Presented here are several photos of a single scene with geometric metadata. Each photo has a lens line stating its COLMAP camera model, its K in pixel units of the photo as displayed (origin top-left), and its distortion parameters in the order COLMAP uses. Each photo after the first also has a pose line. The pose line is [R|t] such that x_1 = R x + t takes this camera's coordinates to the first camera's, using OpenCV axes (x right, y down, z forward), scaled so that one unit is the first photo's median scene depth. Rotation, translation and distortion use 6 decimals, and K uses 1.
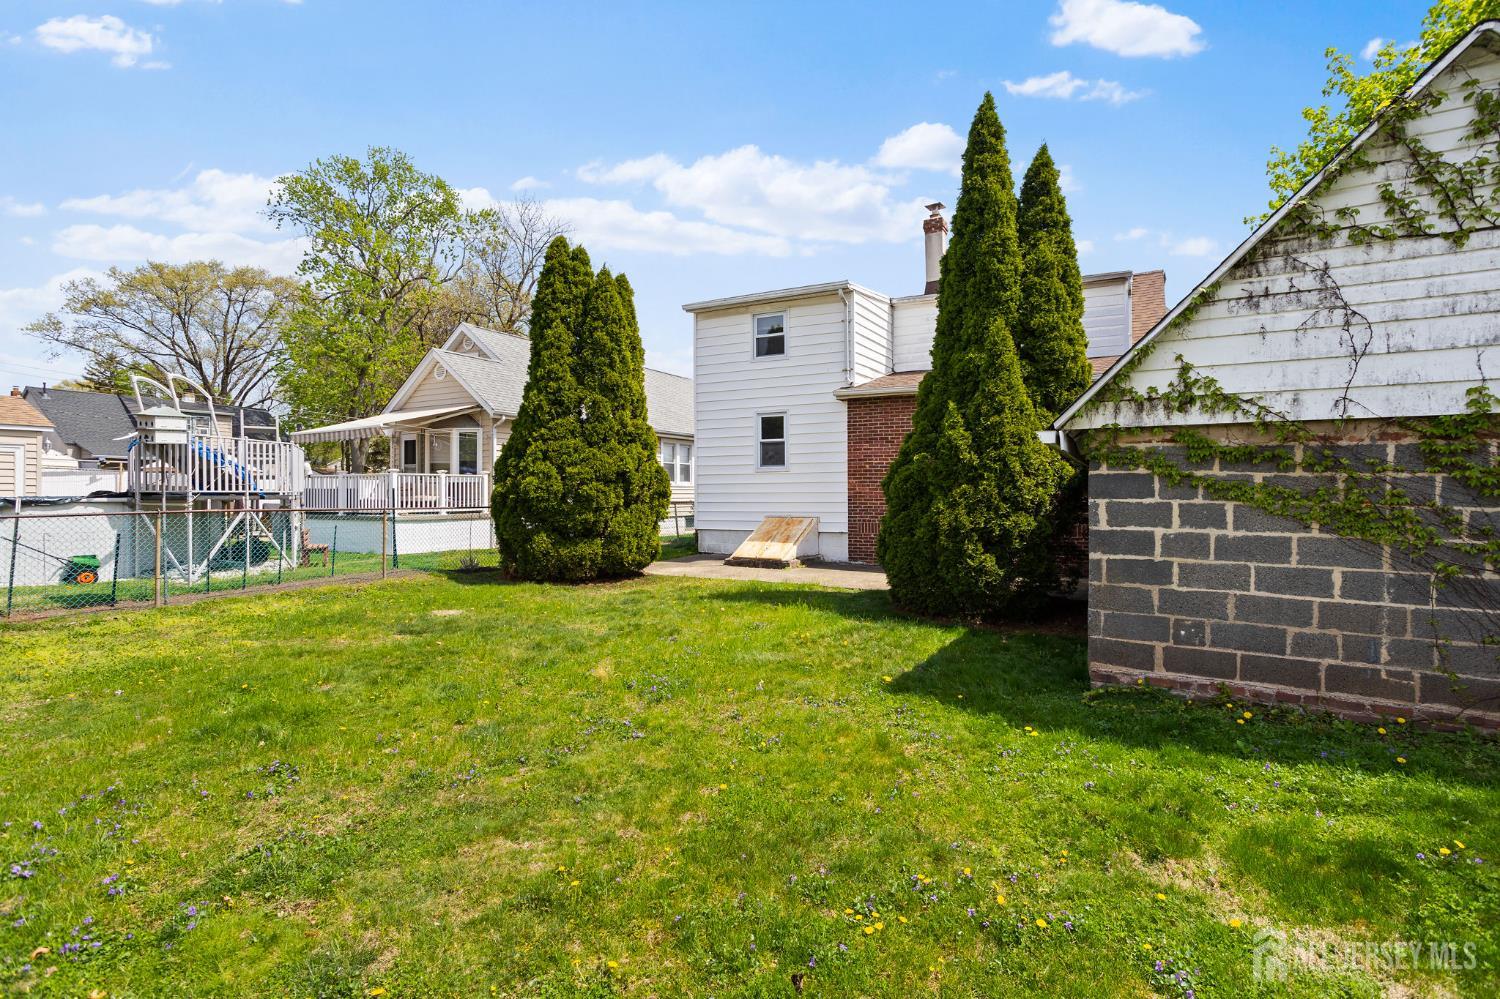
lens RADIAL K [[739.9, 0, 755.0], [0, 739.9, 502.4], [0, 0, 1]] dist [-0.003437, 0.000178]
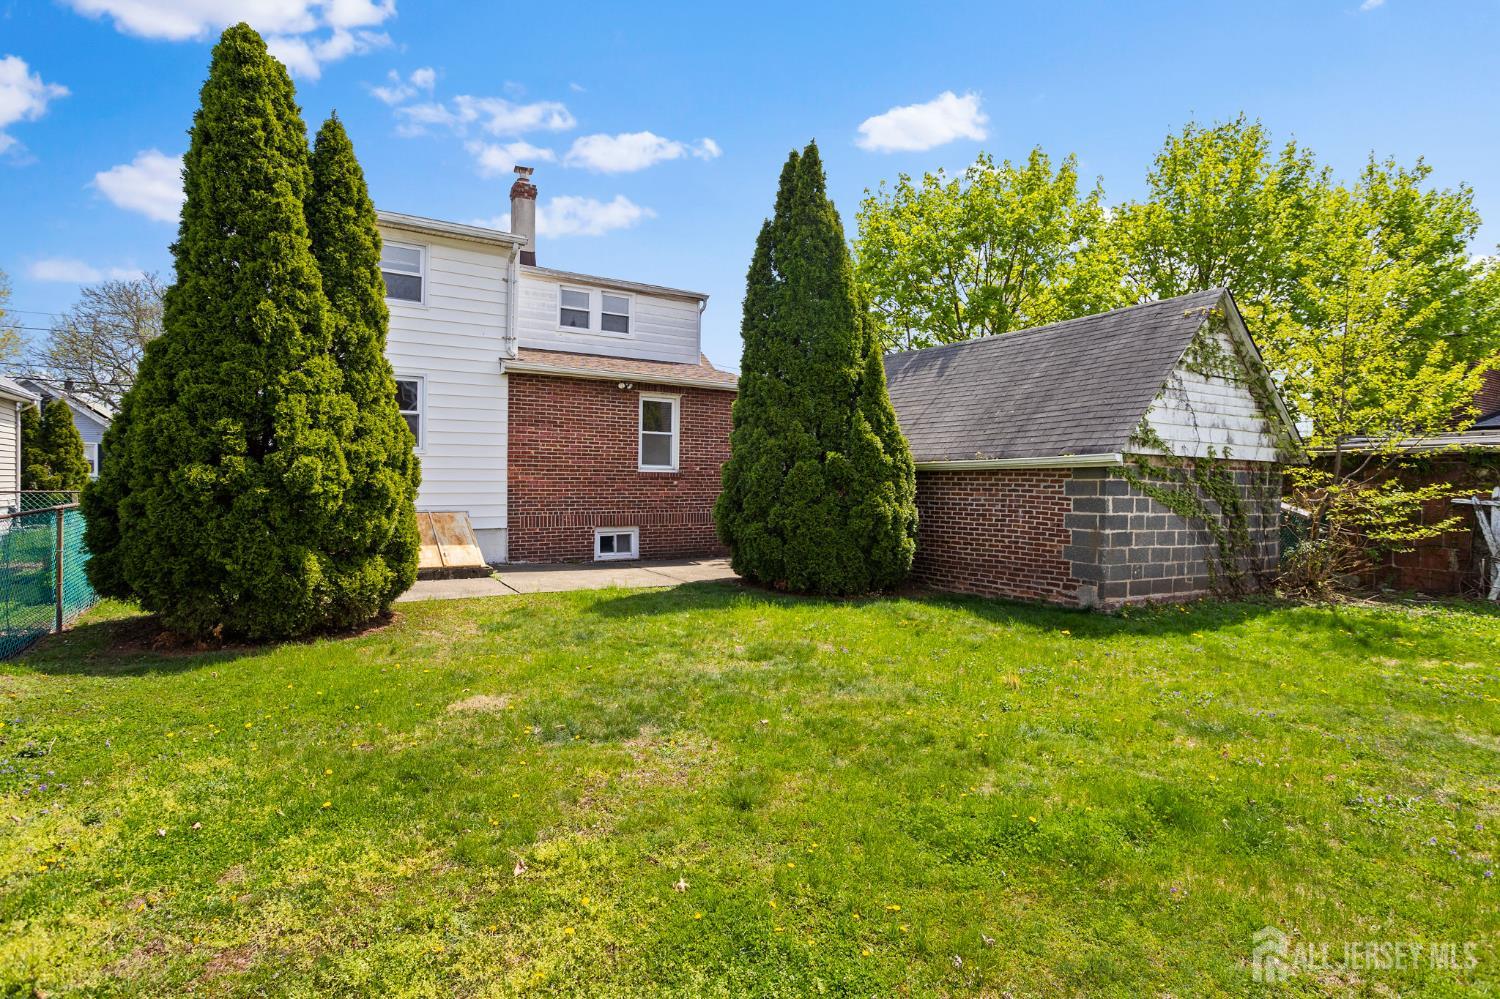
lens RADIAL K [[739.9, 0, 753.7], [0, 739.9, 492.0], [0, 0, 1]] dist [-0.003437, 0.000178]
pose [[0.485501, -0.008441, 0.874196, -1.369498], [-0.002201, 0.999938, 0.010878, -0.030730], [-0.874234, -0.007205, 0.485452, 0.928486]]
